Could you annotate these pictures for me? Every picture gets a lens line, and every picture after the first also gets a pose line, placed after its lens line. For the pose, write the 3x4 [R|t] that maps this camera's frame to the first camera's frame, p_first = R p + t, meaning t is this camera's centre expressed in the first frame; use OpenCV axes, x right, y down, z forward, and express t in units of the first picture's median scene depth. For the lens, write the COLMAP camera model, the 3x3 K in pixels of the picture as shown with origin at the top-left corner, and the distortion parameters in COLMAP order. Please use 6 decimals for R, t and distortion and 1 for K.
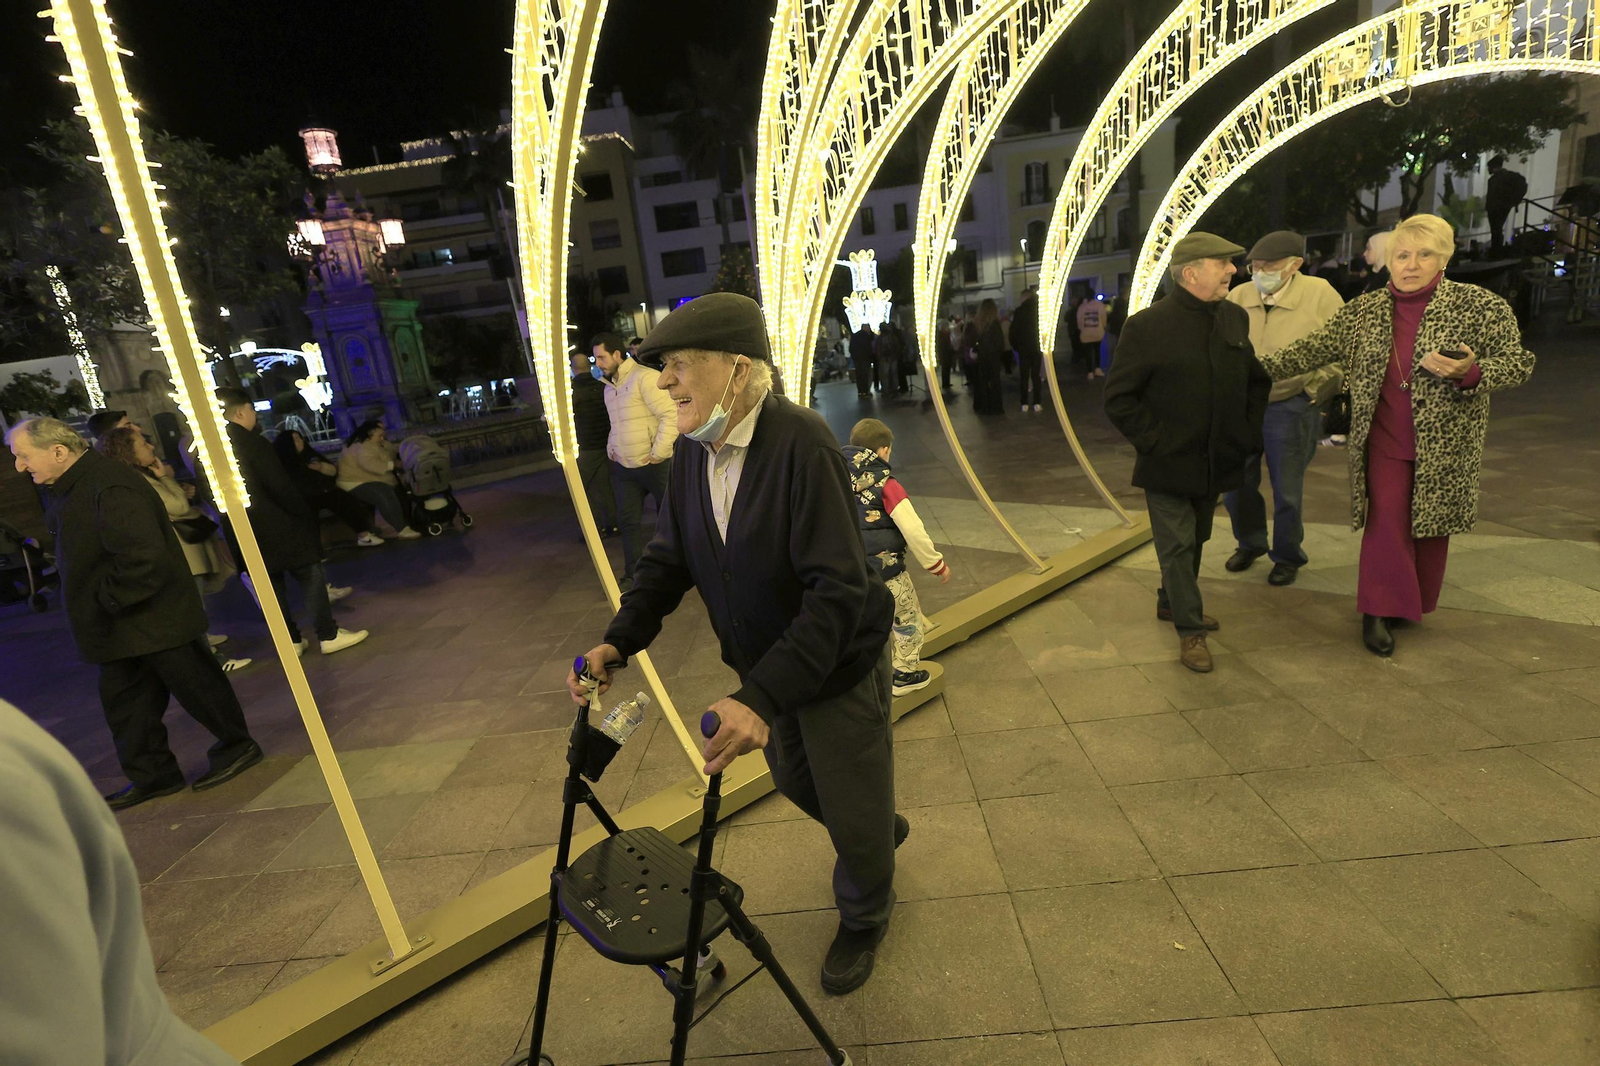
lens RADIAL K [[748.9, 0, 800.0], [0, 748.9, 533.0], [0, 0, 1]] dist [0.002639, 0.000319]
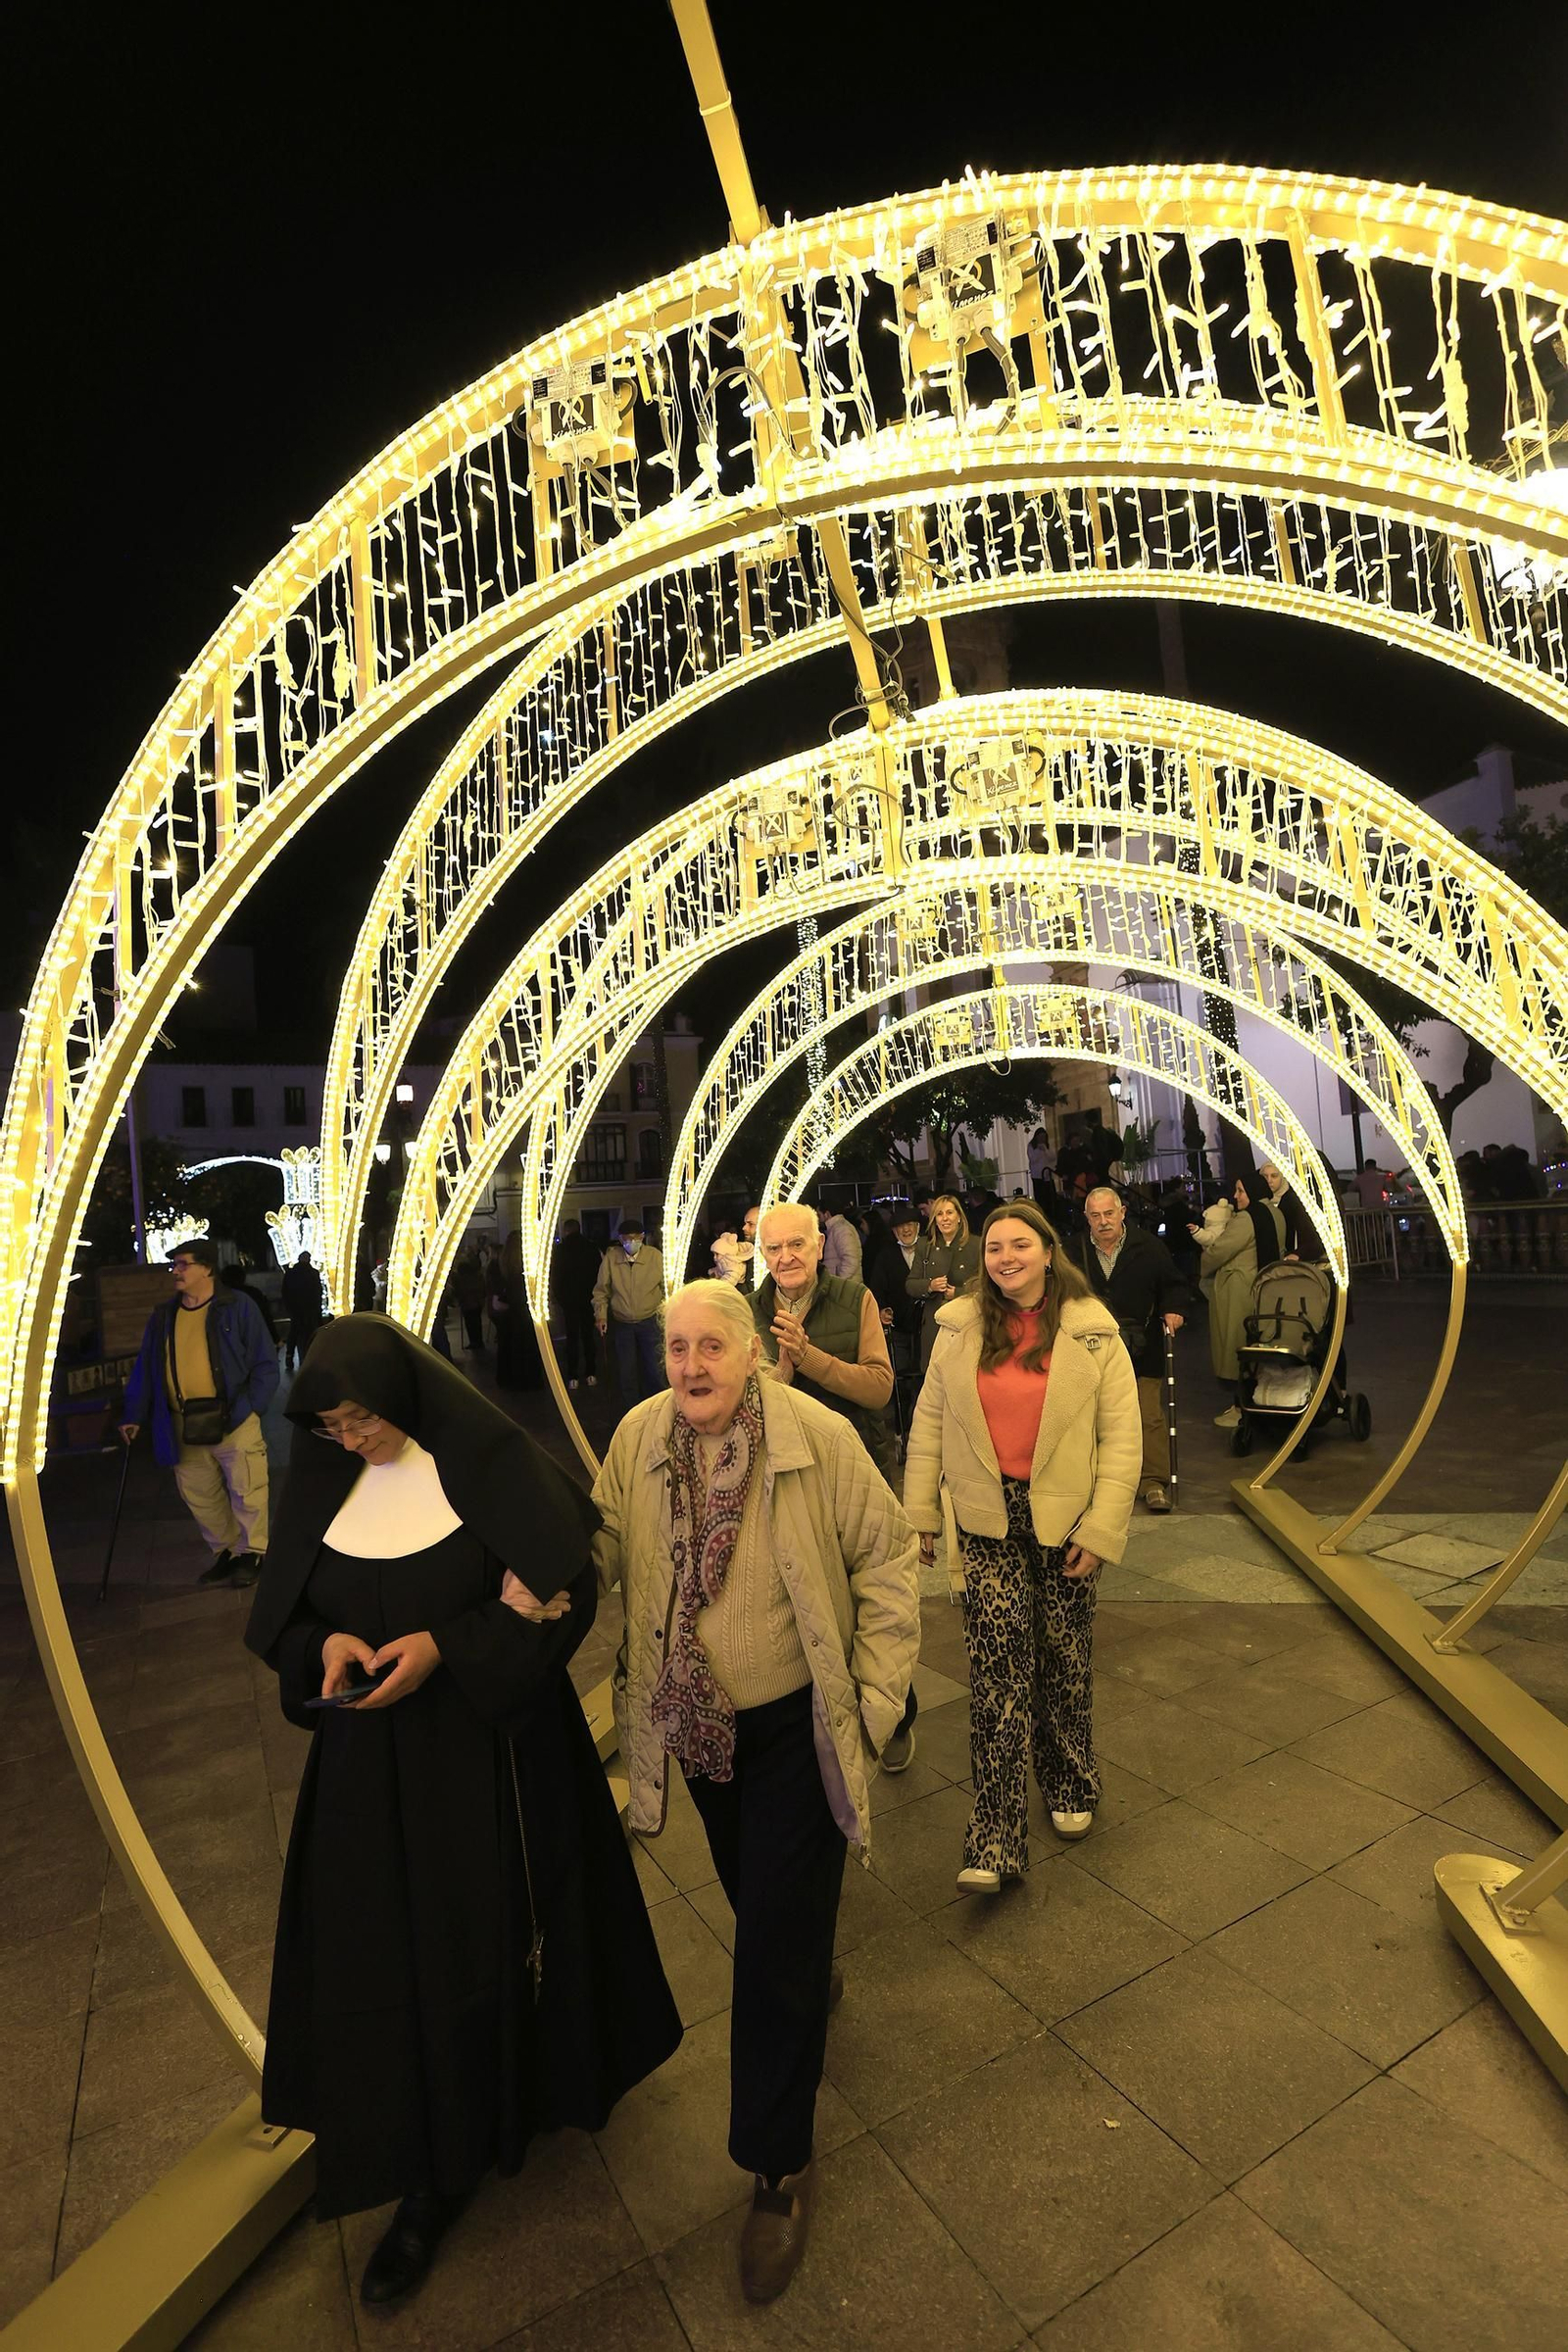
lens RADIAL K [[1103.3, 0, 784.7], [0, 1103.3, 1177.6], [0, 0, 1]] dist [0.000989, 0.001034]
pose [[0.859328, 0.086091, 0.504127, -0.181056], [0.091406, 0.944004, -0.317021, 0.000554], [-0.503190, 0.318505, 0.803339, 0.007882]]
